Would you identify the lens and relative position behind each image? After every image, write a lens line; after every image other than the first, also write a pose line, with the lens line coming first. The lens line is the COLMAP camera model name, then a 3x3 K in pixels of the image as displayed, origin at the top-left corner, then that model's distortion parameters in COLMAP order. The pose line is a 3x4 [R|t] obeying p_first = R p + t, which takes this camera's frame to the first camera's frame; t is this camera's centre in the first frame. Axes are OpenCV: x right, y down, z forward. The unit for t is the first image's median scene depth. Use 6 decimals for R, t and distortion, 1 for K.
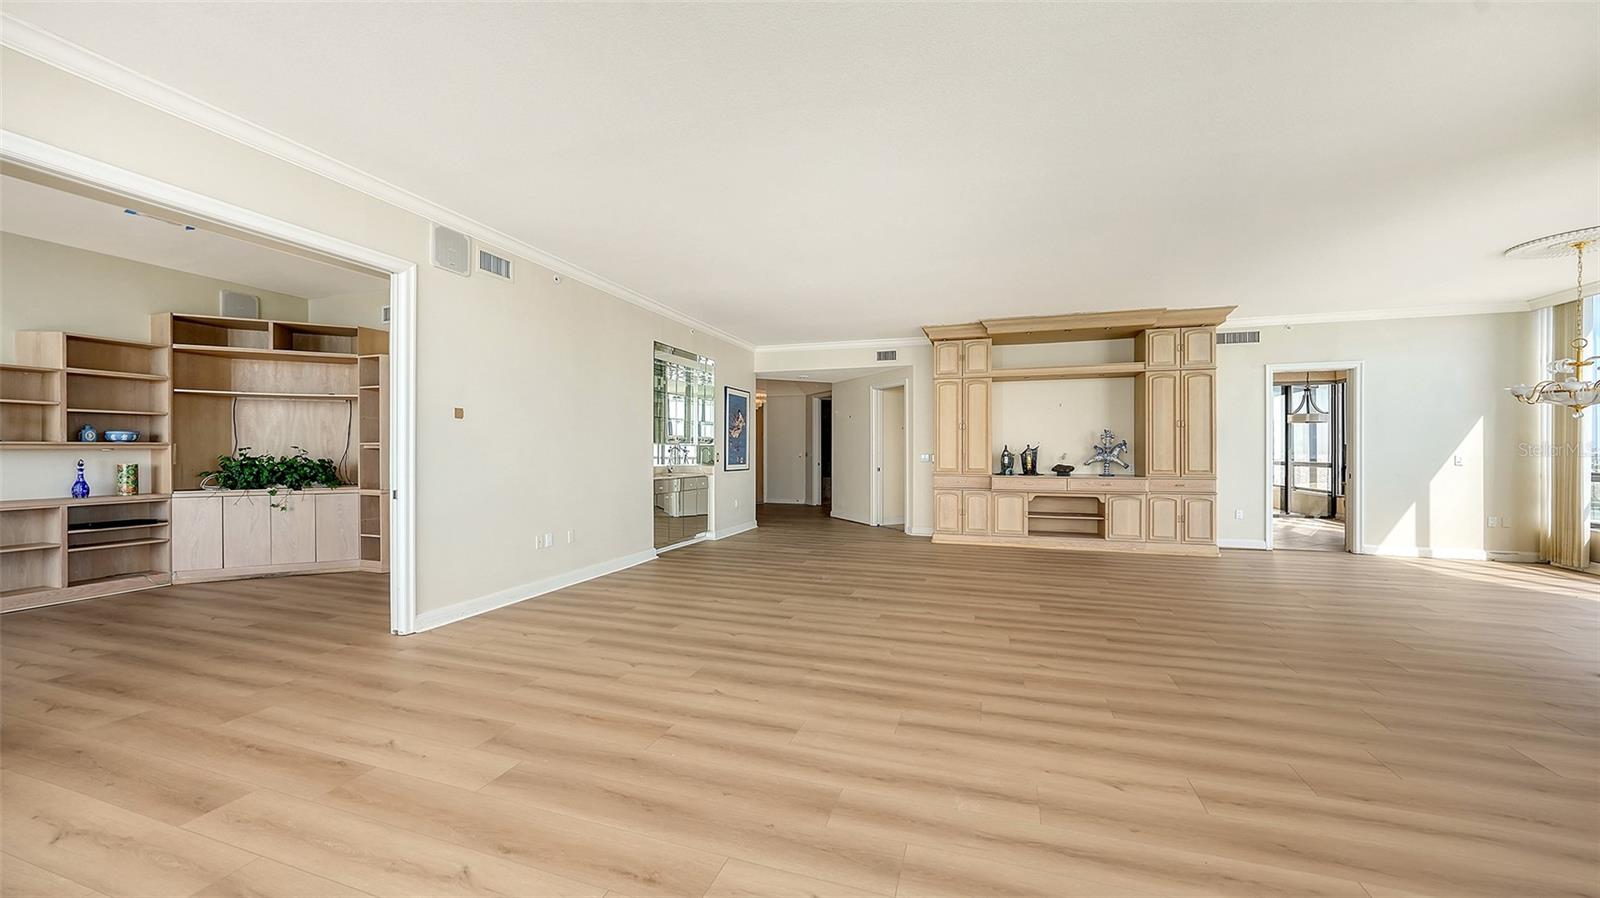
lens RADIAL K [[600.1, 0, 792.8], [0, 600.1, 450.3], [0, 0, 1]] dist [0.002498, 0.000239]
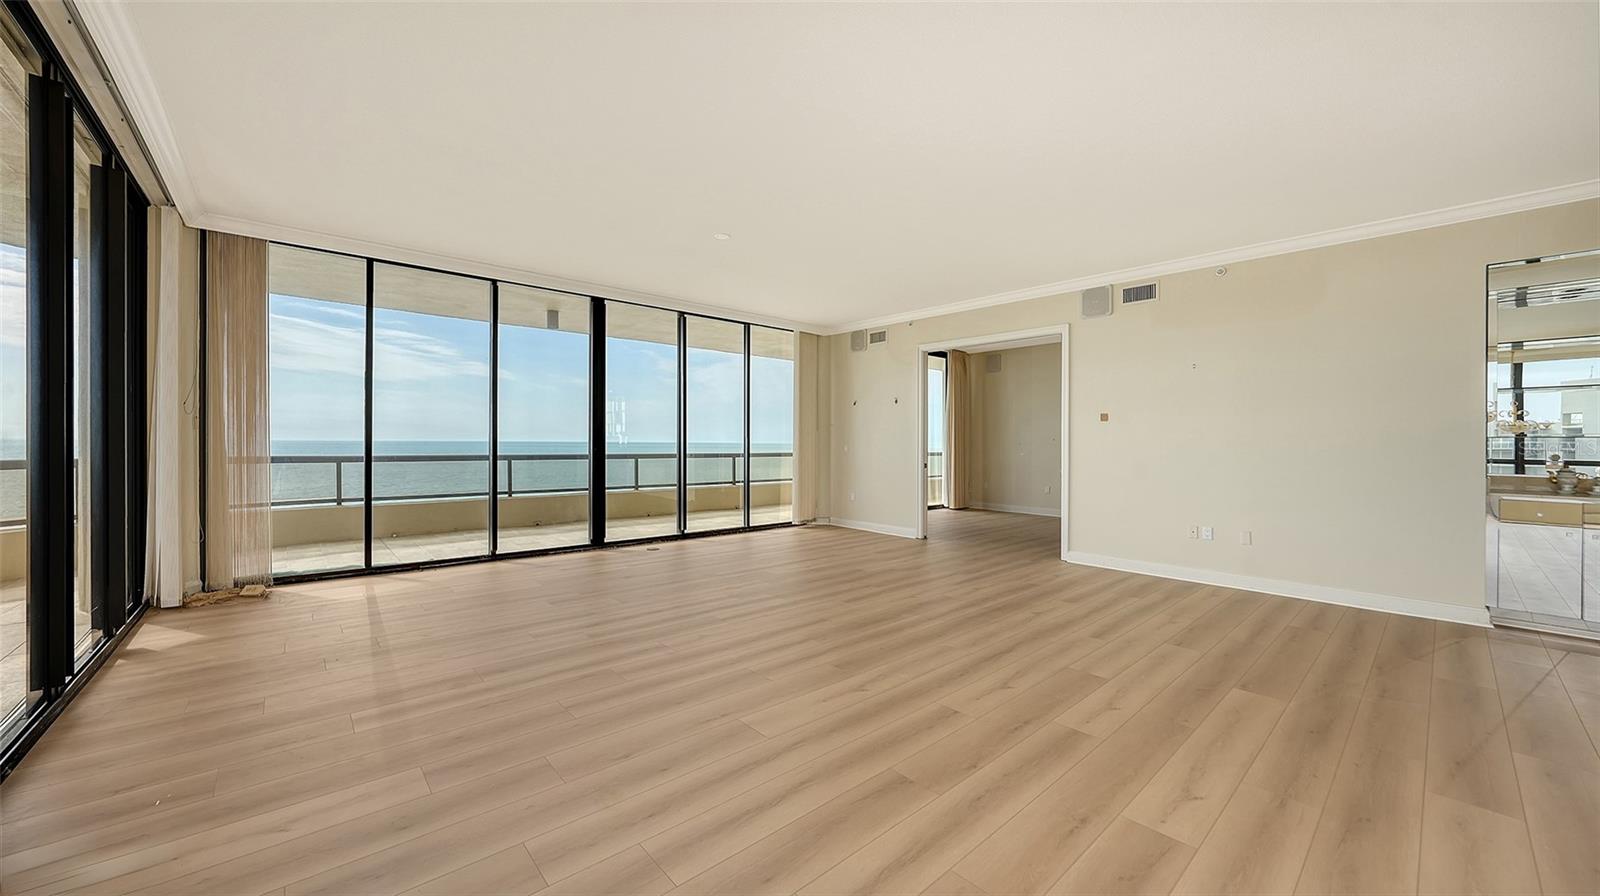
lens RADIAL K [[600.1, 0, 798.4], [0, 600.1, 445.7], [0, 0, 1]] dist [0.002498, 0.000239]
pose [[-0.520622, -0.001273, -0.853786, 1.099517], [-0.008969, 0.999952, 0.003978, 0.006176], [0.853740, 0.009729, -0.520609, 1.255194]]
